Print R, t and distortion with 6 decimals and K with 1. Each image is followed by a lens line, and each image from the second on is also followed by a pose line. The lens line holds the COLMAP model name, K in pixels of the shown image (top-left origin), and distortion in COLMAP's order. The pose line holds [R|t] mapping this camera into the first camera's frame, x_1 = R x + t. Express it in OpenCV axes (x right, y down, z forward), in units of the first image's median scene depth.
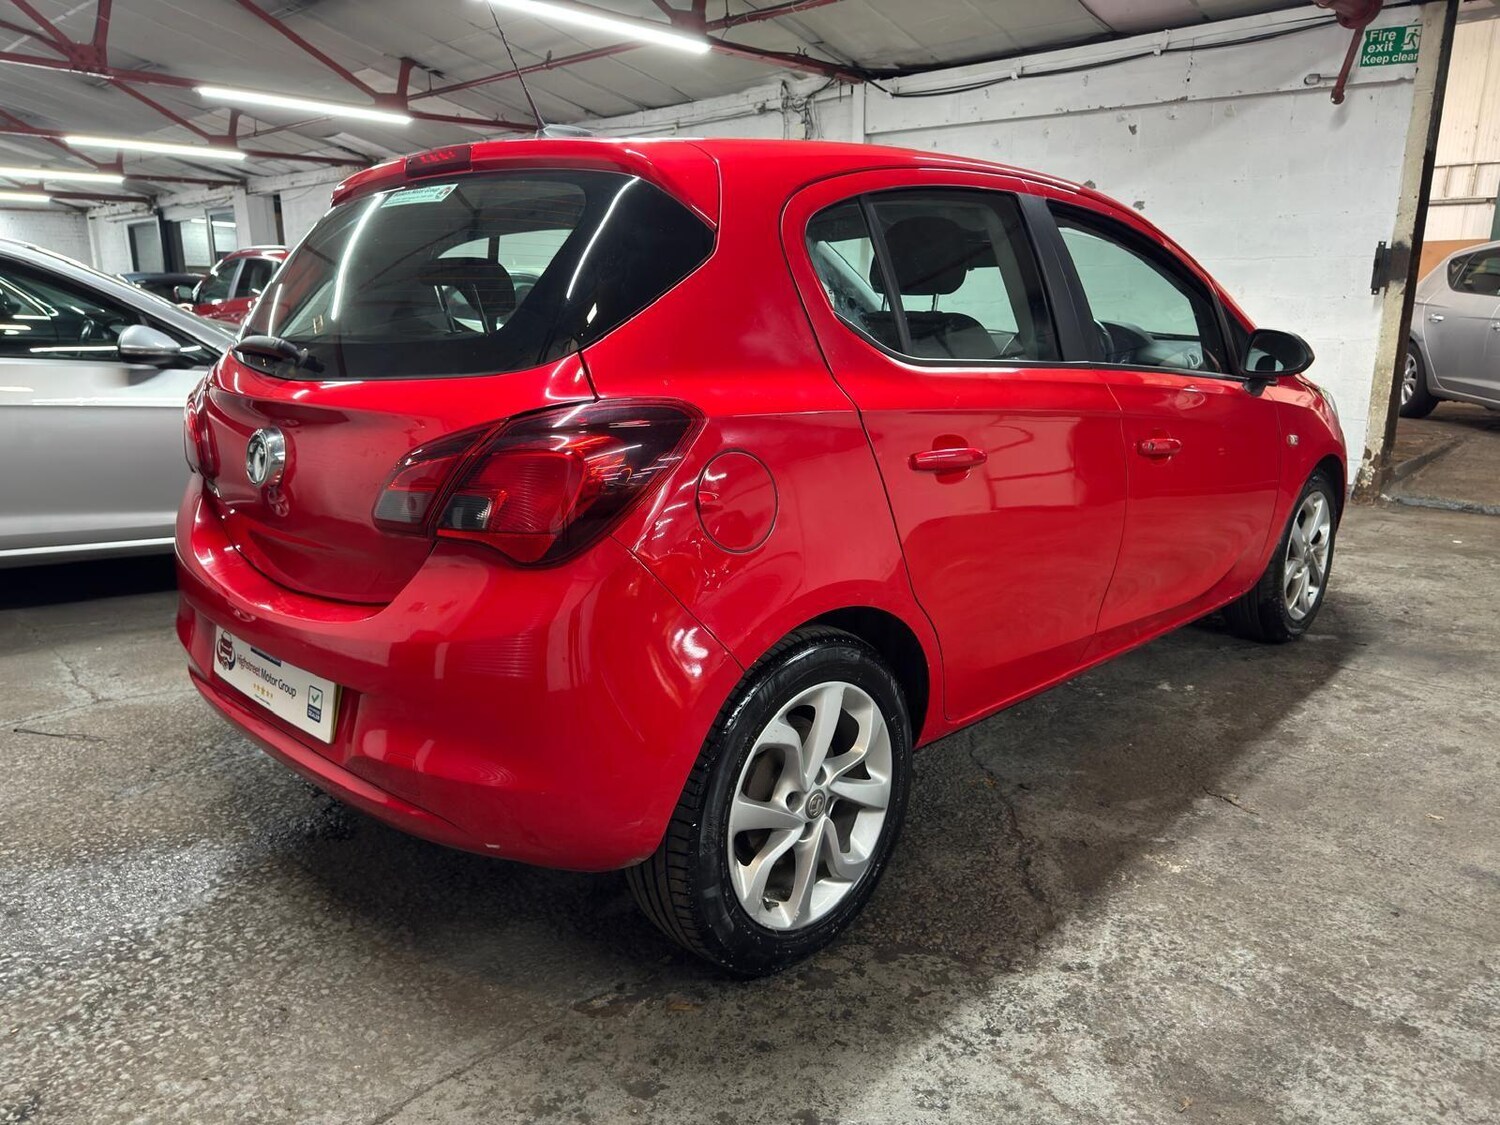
lens RADIAL K [[1066.4, 0, 748.5], [0, 1066.4, 565.5], [0, 0, 1]] dist [0.011433, -0.012645]
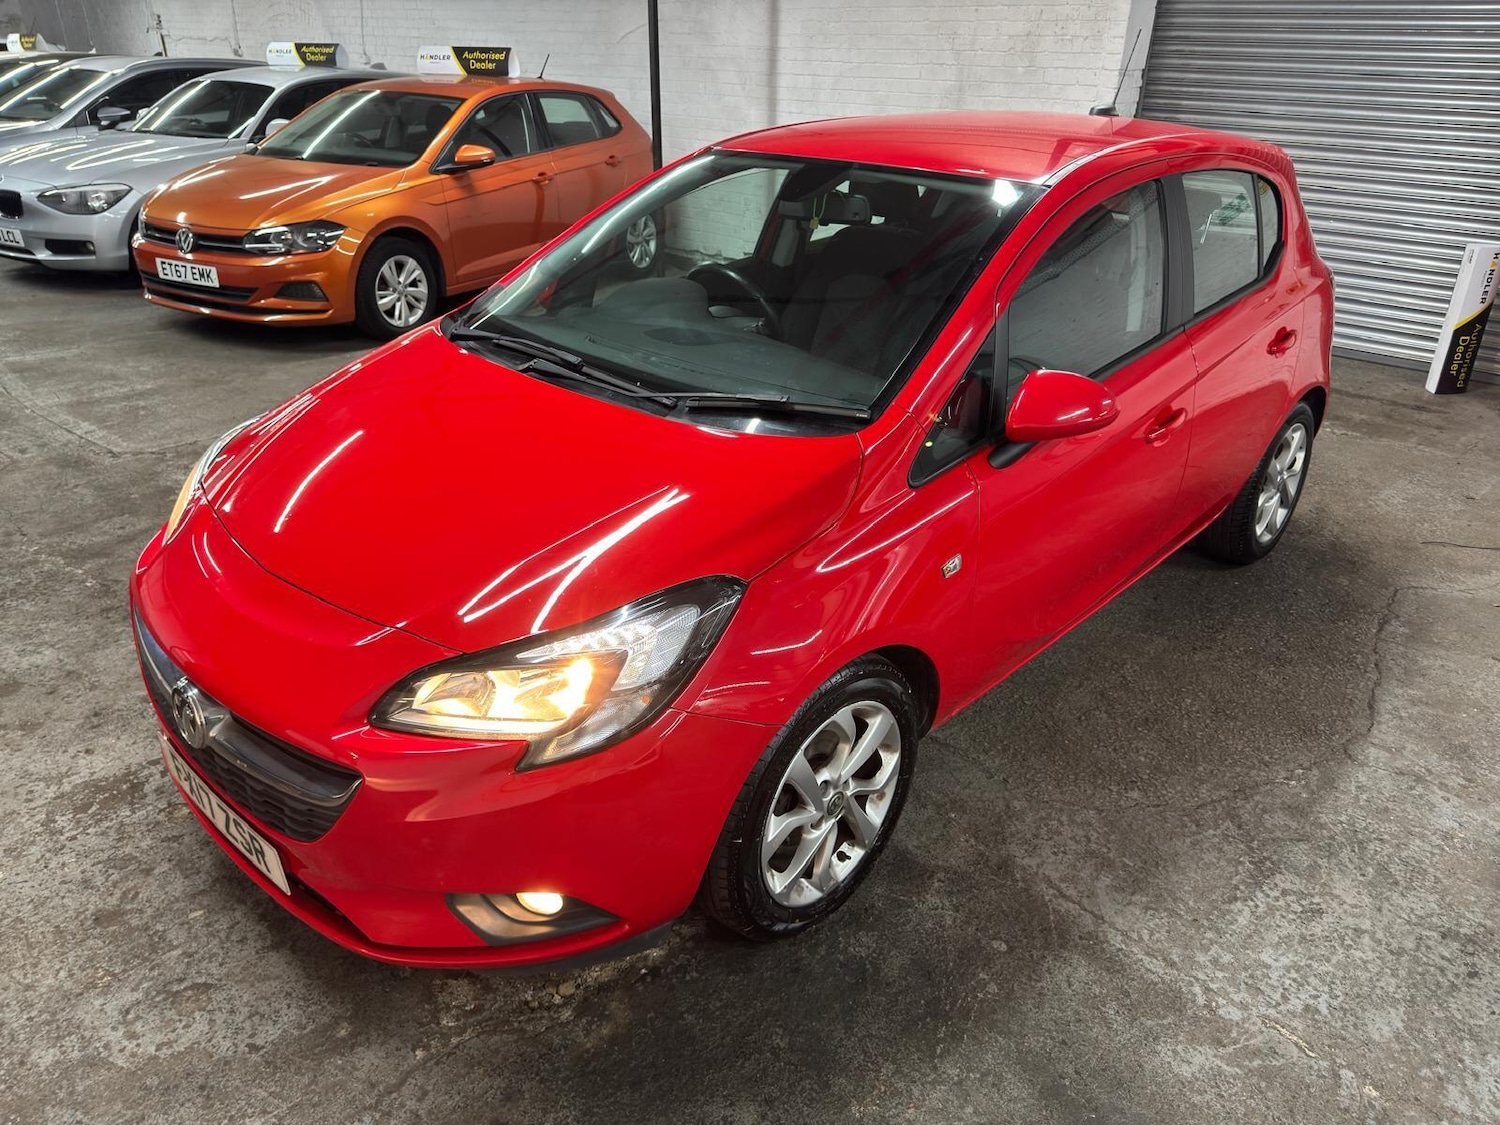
lens RADIAL K [[1066.4, 0, 756.7], [0, 1066.4, 558.6], [0, 0, 1]] dist [0.011433, -0.012645]
pose [[-0.999500, -0.005910, -0.031052, 0.377588], [-0.024472, 0.766460, 0.641826, -0.832187], [0.020007, 0.642265, -0.766222, 2.451879]]
